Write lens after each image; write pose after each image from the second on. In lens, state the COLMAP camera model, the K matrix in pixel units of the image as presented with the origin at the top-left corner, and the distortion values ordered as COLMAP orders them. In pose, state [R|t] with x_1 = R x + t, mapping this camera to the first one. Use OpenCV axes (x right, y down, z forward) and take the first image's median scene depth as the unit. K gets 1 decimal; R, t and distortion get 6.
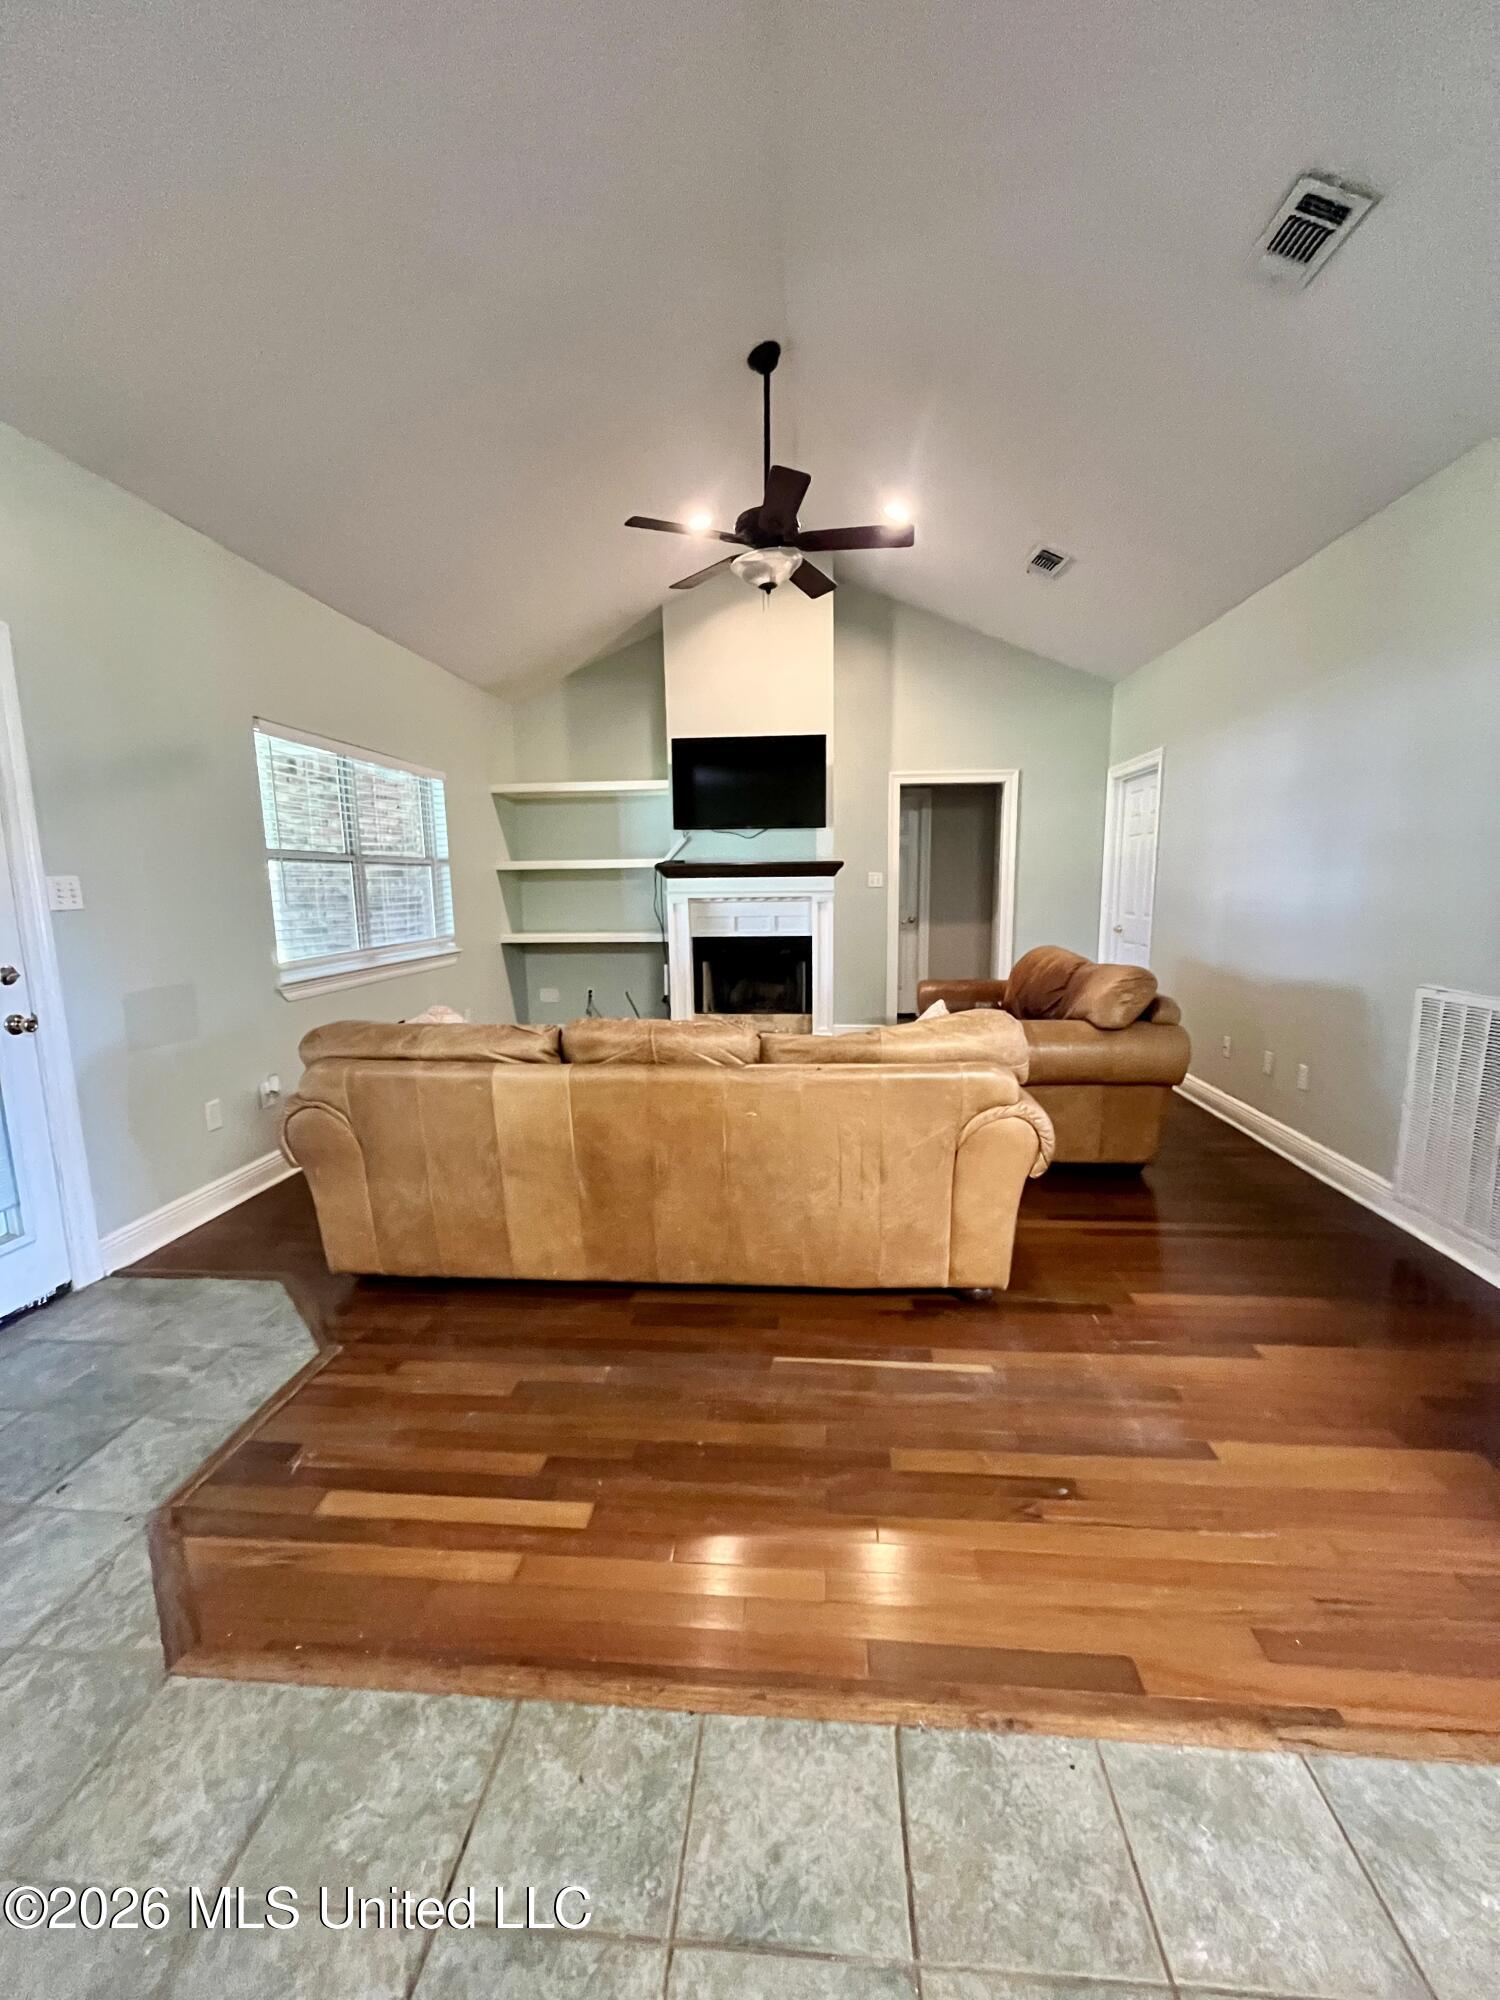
lens RADIAL K [[818.8, 0, 750.0], [0, 818.8, 1000.0], [0, 0, 1]] dist [-0.000954, -0.000170]
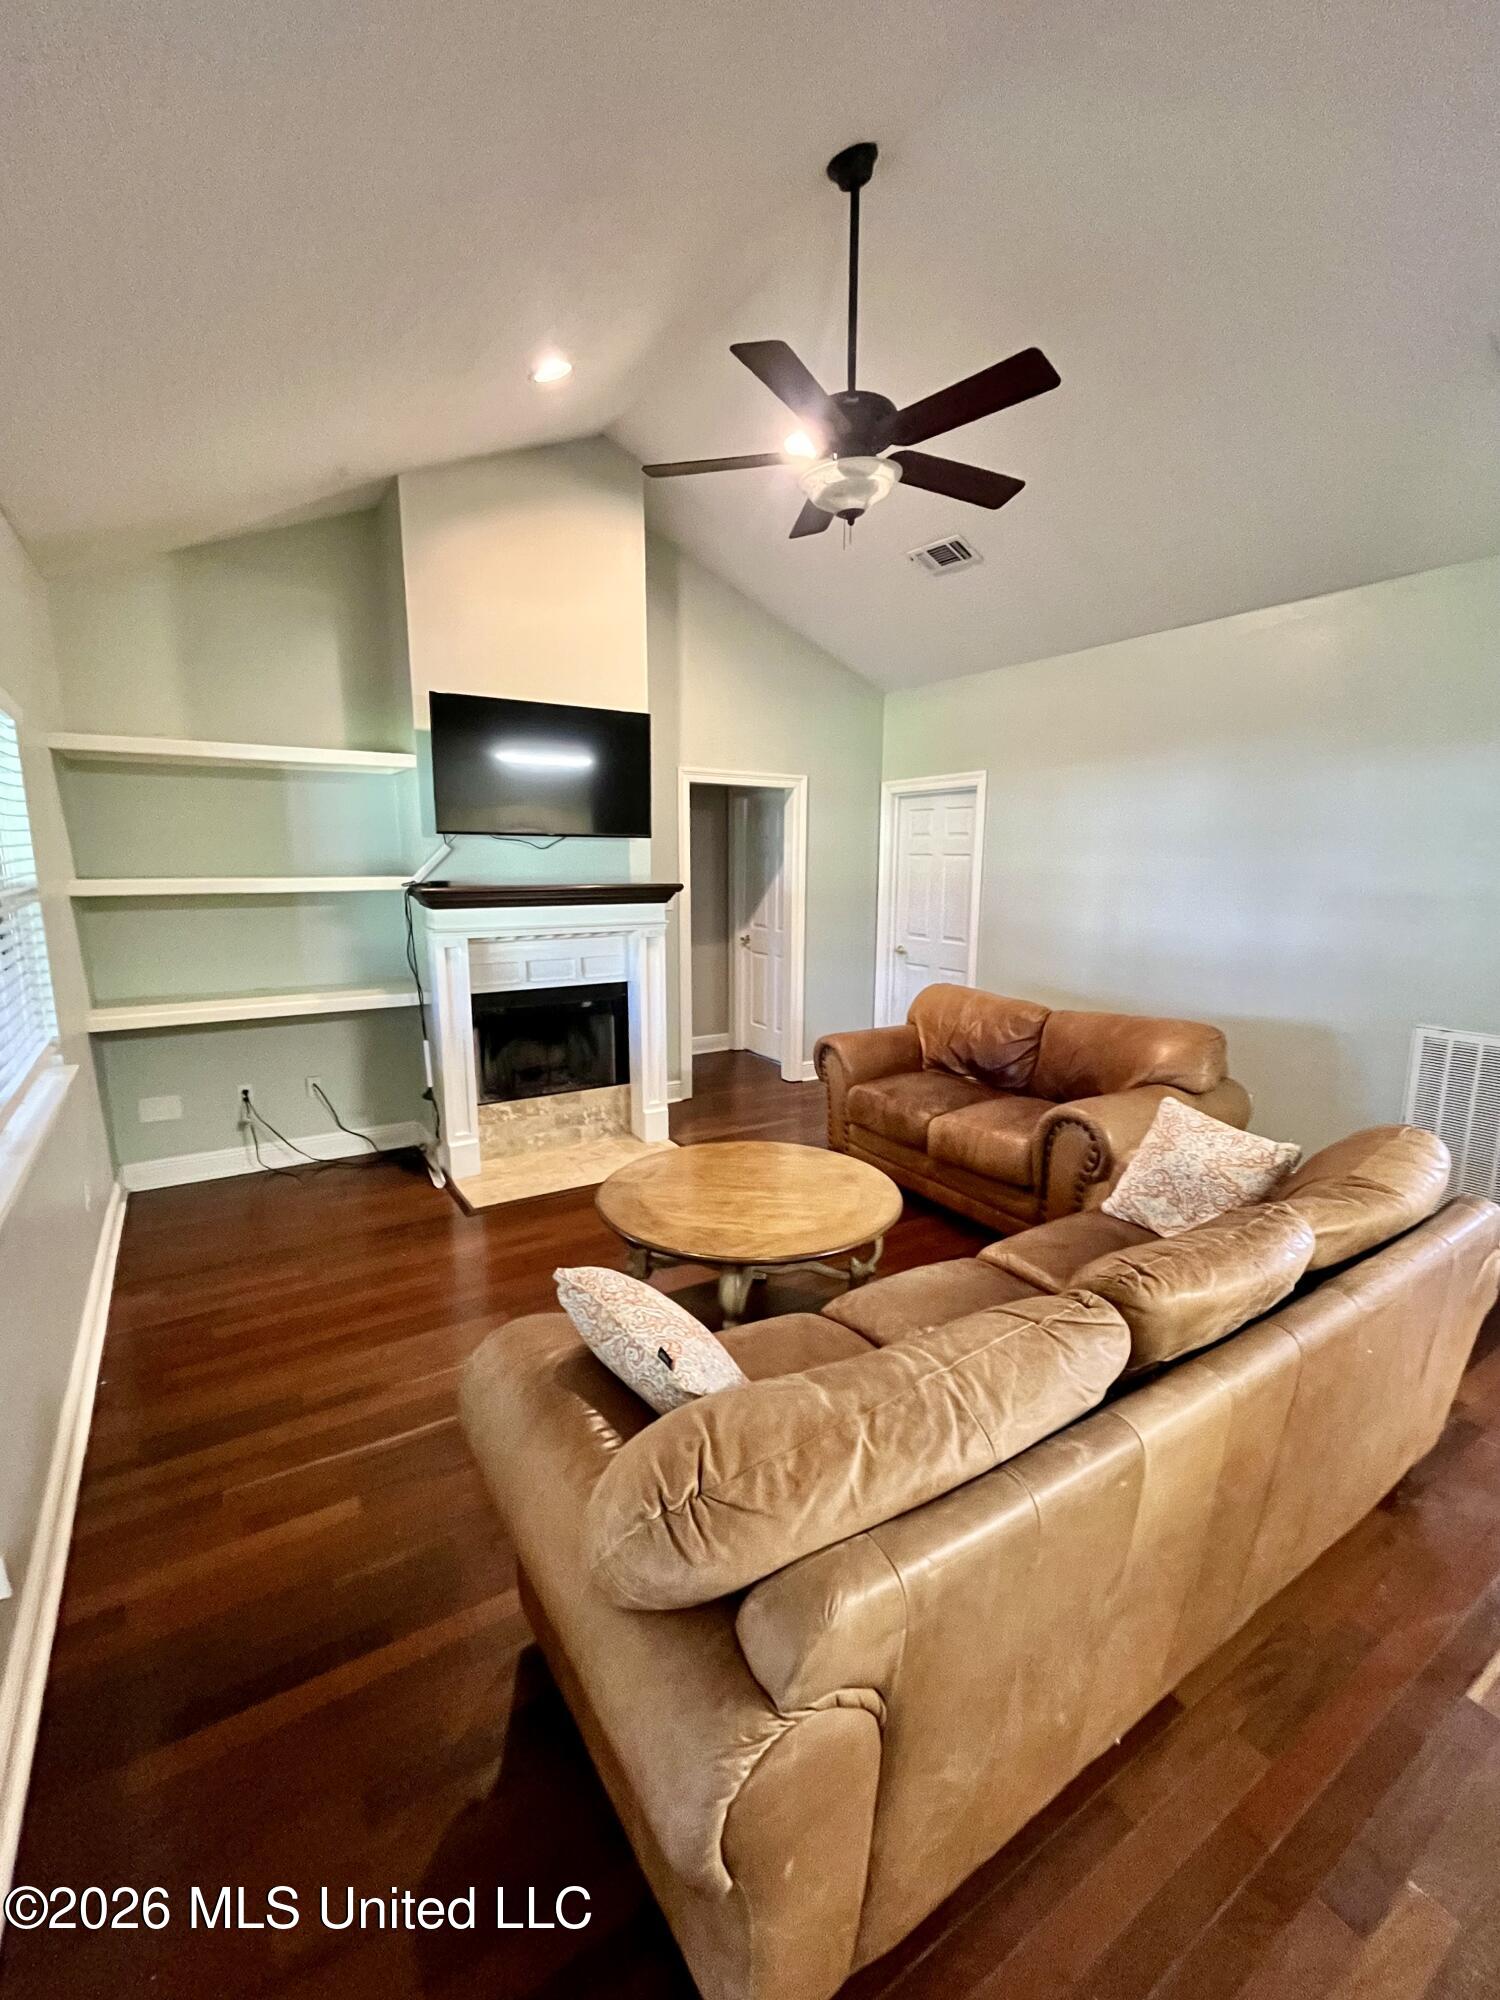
lens RADIAL K [[869.4, 0, 750.0], [0, 869.4, 1000.0], [0, 0, 1]] dist [0.000391, 0.000053]
pose [[0.792726, -0.084949, 0.603630, -0.318663], [0.075010, 0.996310, 0.041702, -0.086457], [-0.604945, 0.012220, 0.796173, 0.301226]]
